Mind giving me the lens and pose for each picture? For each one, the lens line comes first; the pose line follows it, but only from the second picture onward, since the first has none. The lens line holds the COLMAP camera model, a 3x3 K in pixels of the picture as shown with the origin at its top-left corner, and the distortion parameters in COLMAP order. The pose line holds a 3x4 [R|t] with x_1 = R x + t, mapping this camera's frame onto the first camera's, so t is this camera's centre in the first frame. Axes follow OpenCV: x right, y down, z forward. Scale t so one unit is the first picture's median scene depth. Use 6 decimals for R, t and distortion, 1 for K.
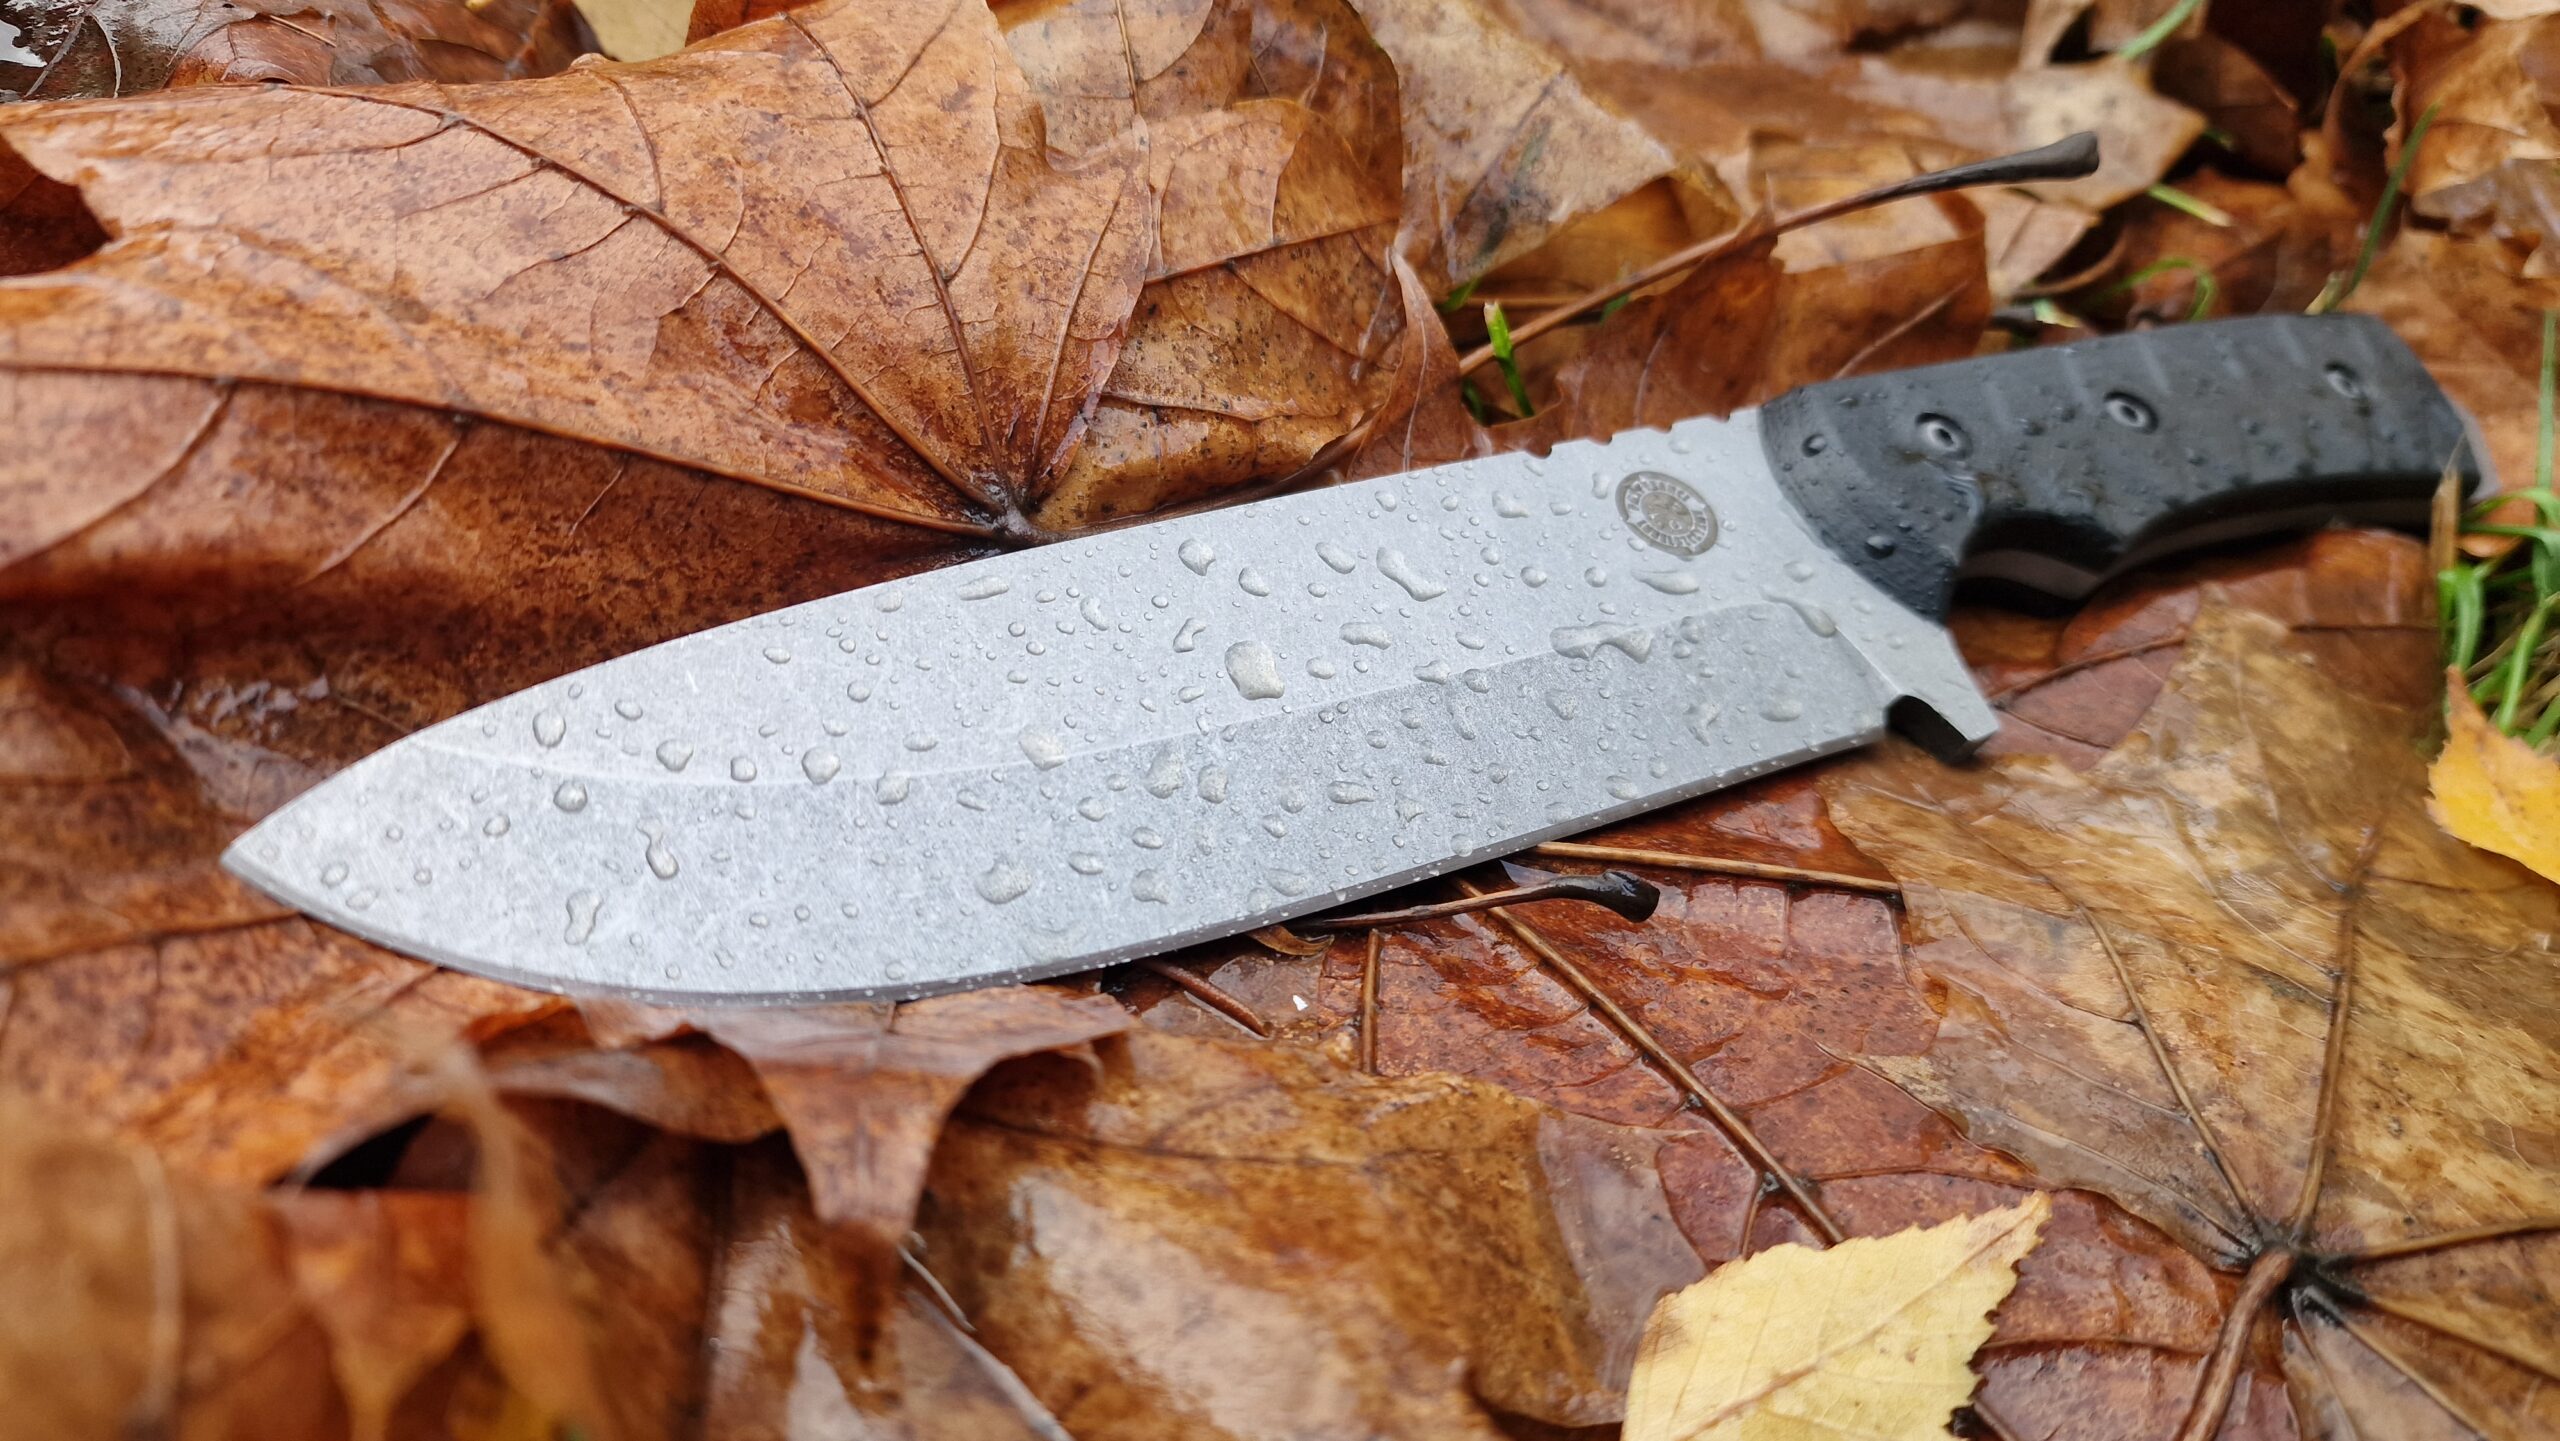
lens RADIAL K [[1869.3, 0, 1272.3], [0, 1869.3, 717.6], [0, 0, 1]] dist [0.048013, -0.066306]
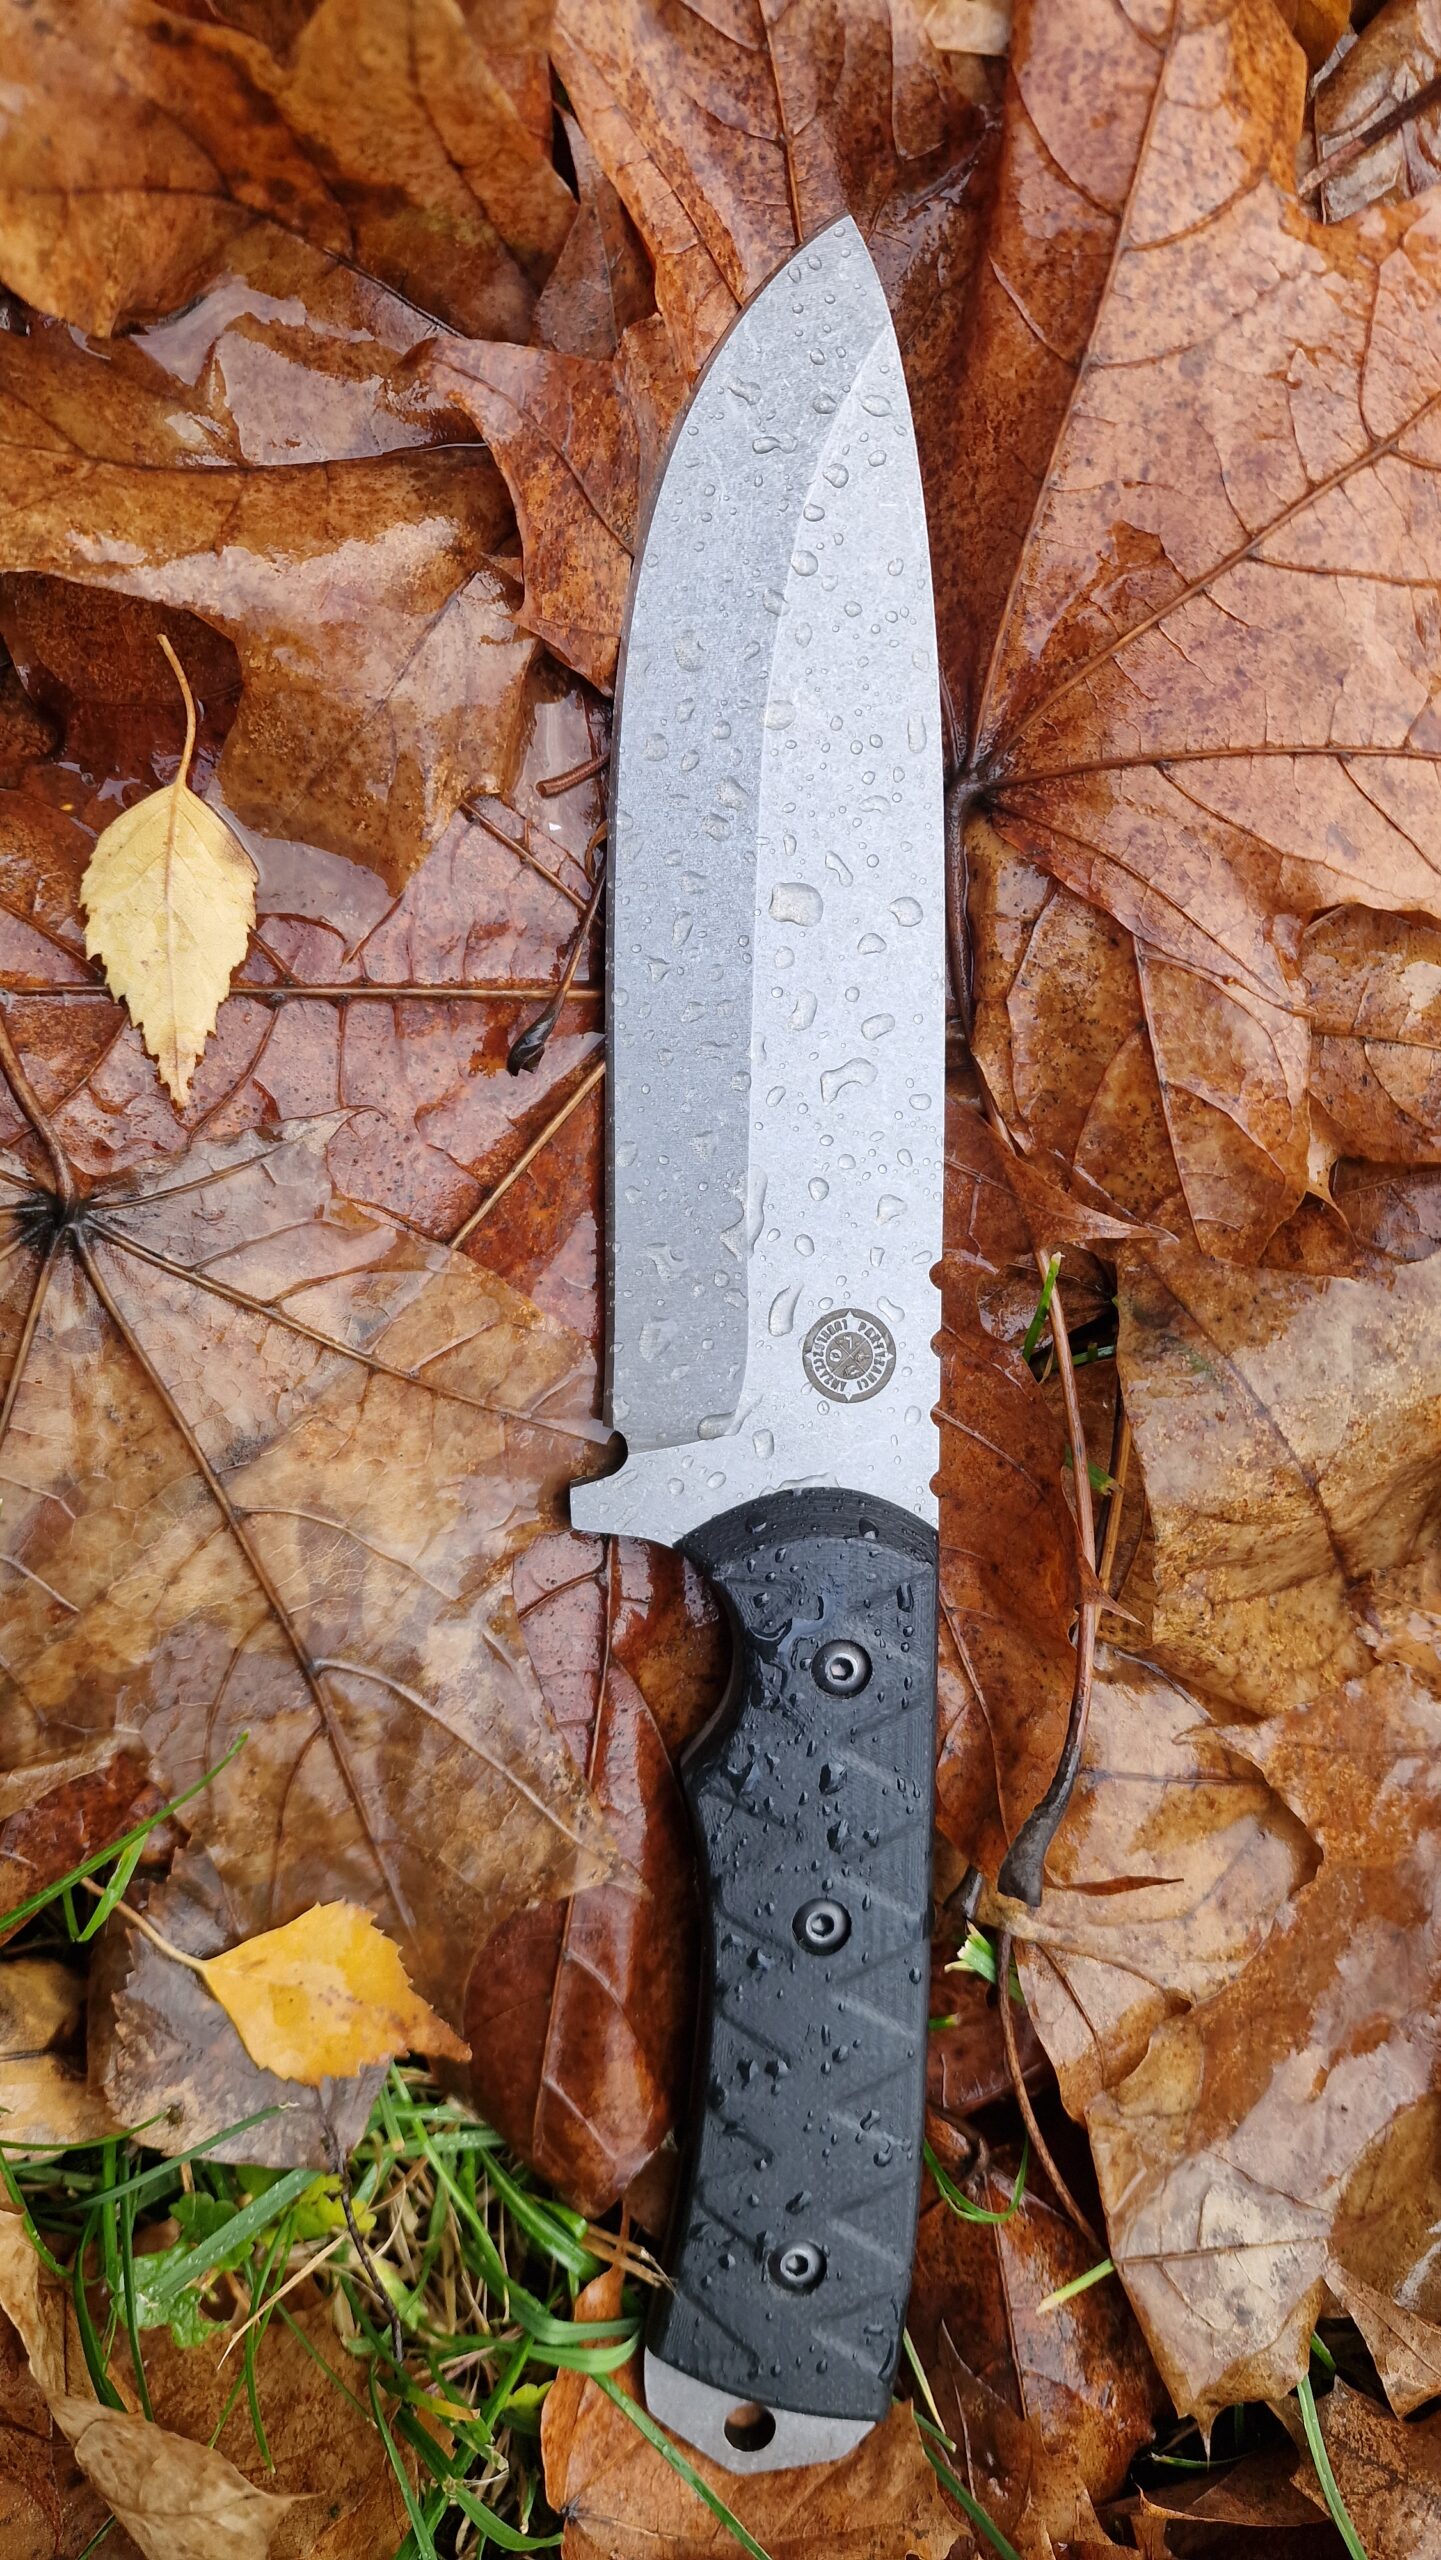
lens RADIAL K [[1869.3, 0, 720.5], [0, 1869.3, 1280.0], [0, 0, 1]] dist [0.048013, -0.066306]
pose [[-0.440156, 0.861034, -0.254721, 0.566384], [-0.811357, -0.259859, 0.523615, -0.725235], [0.384659, 0.437143, 0.812985, -0.005572]]
